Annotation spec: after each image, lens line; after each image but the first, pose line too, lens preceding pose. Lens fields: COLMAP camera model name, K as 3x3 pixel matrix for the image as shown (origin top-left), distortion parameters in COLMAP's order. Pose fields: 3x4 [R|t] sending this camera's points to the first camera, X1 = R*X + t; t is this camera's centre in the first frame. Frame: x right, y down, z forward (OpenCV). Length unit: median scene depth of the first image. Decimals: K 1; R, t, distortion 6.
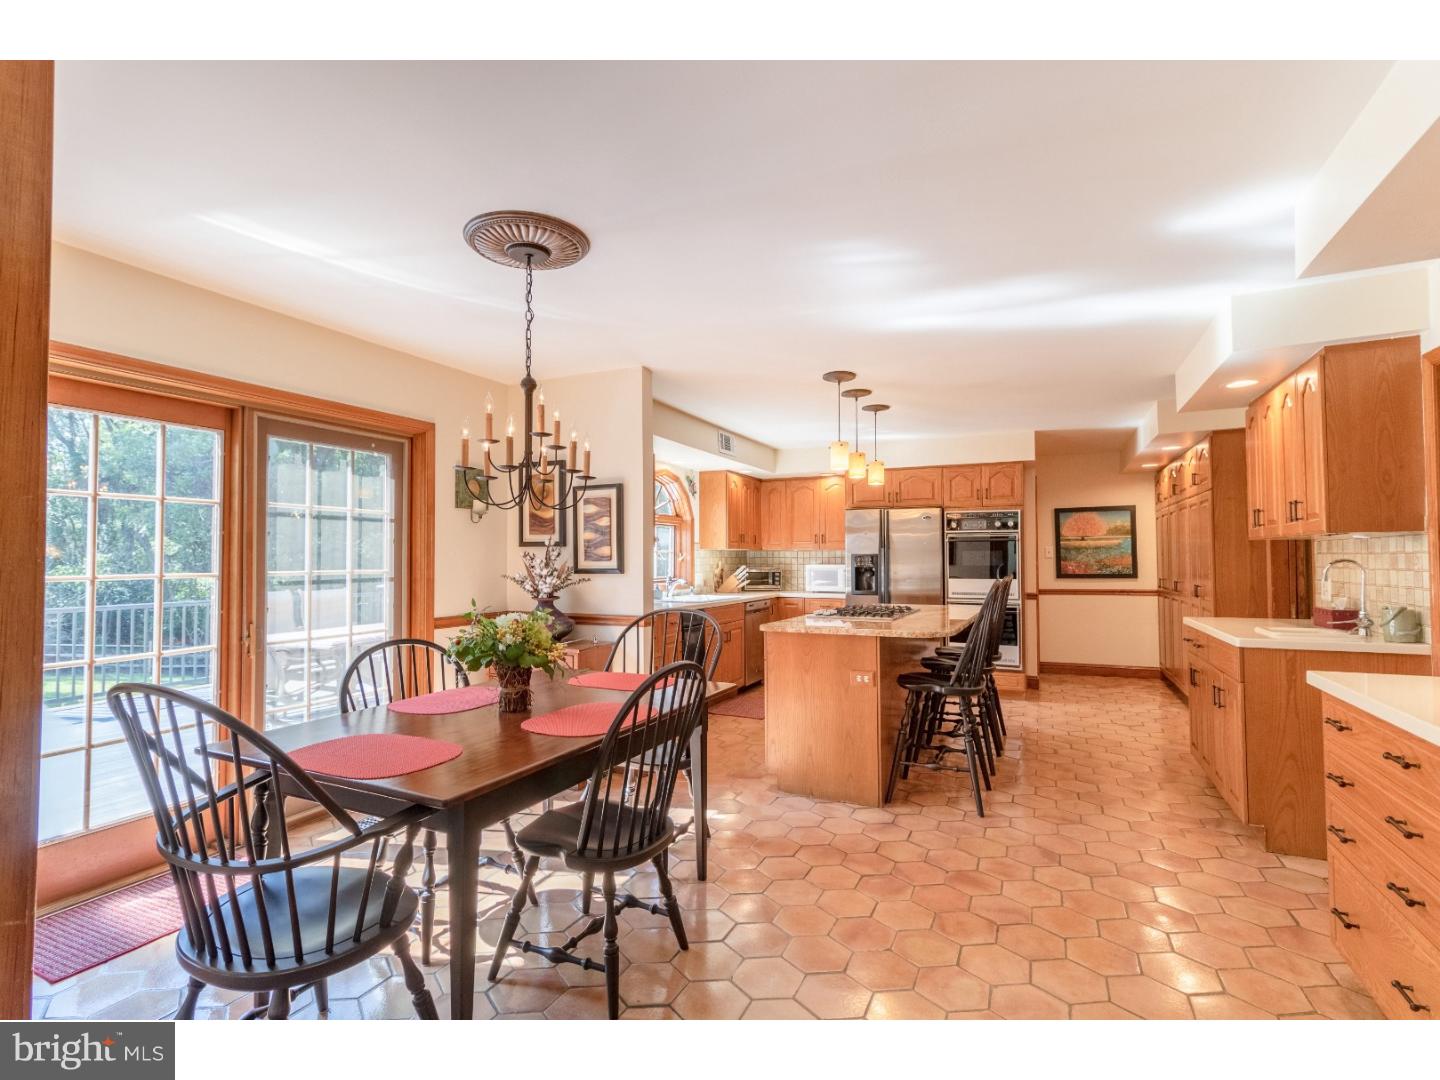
lens RADIAL K [[685.5, 0, 725.2], [0, 685.5, 539.6], [0, 0, 1]] dist [0.004331, 0.000172]
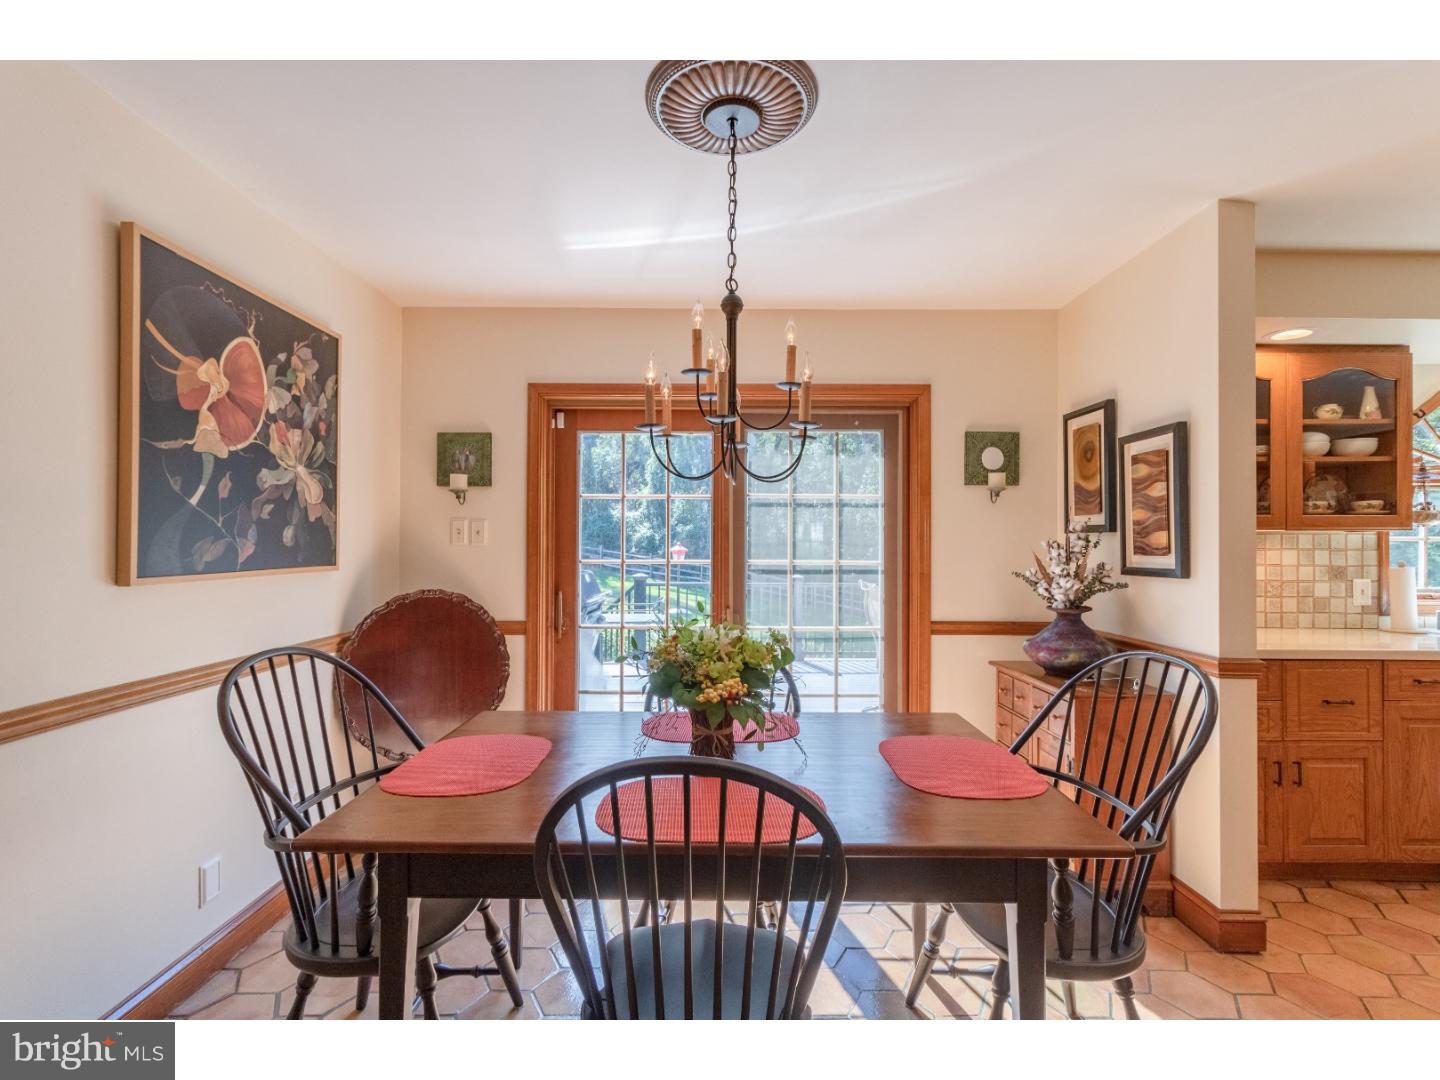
lens RADIAL K [[685.5, 0, 716.1], [0, 685.5, 541.5], [0, 0, 1]] dist [0.004331, 0.000172]
pose [[0.424218, 0.001722, -0.905558, 0.124416], [0.019152, 0.999757, 0.010874, 0.003029], [0.905357, -0.021956, 0.424082, 0.244178]]
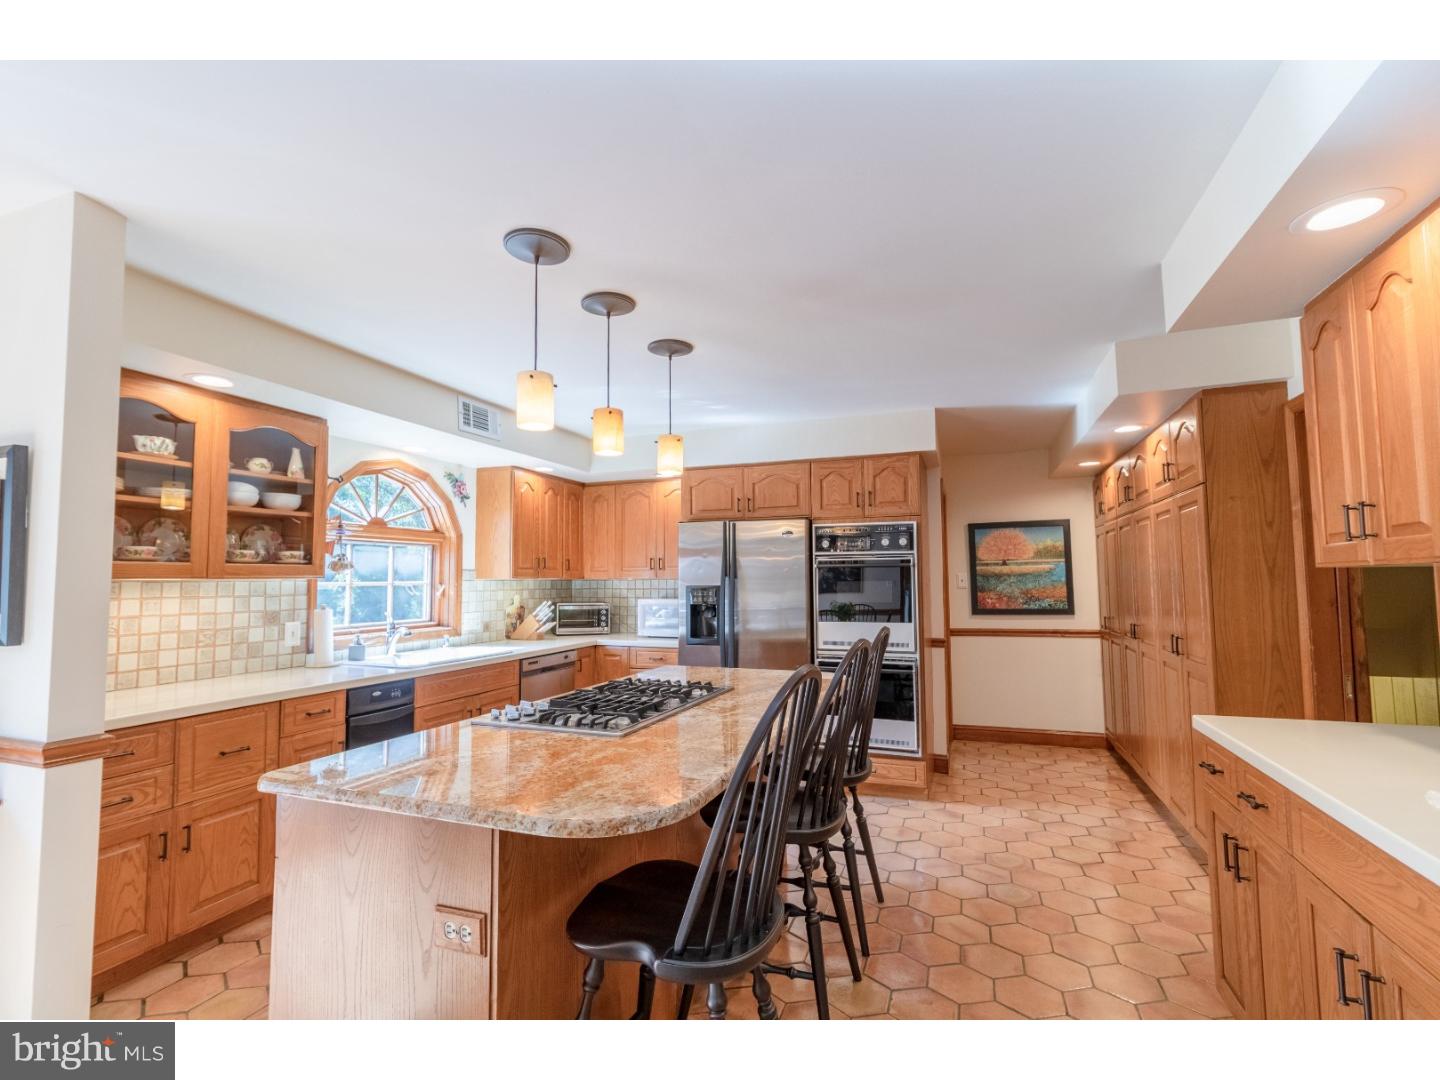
lens RADIAL K [[685.5, 0, 710.6], [0, 685.5, 539.8], [0, 0, 1]] dist [0.004331, 0.000172]
pose [[0.997171, 0.000631, 0.075170, 0.164662], [0.001965, 0.999404, -0.034454, -0.001593], [-0.075147, 0.034504, 0.996575, 0.313926]]
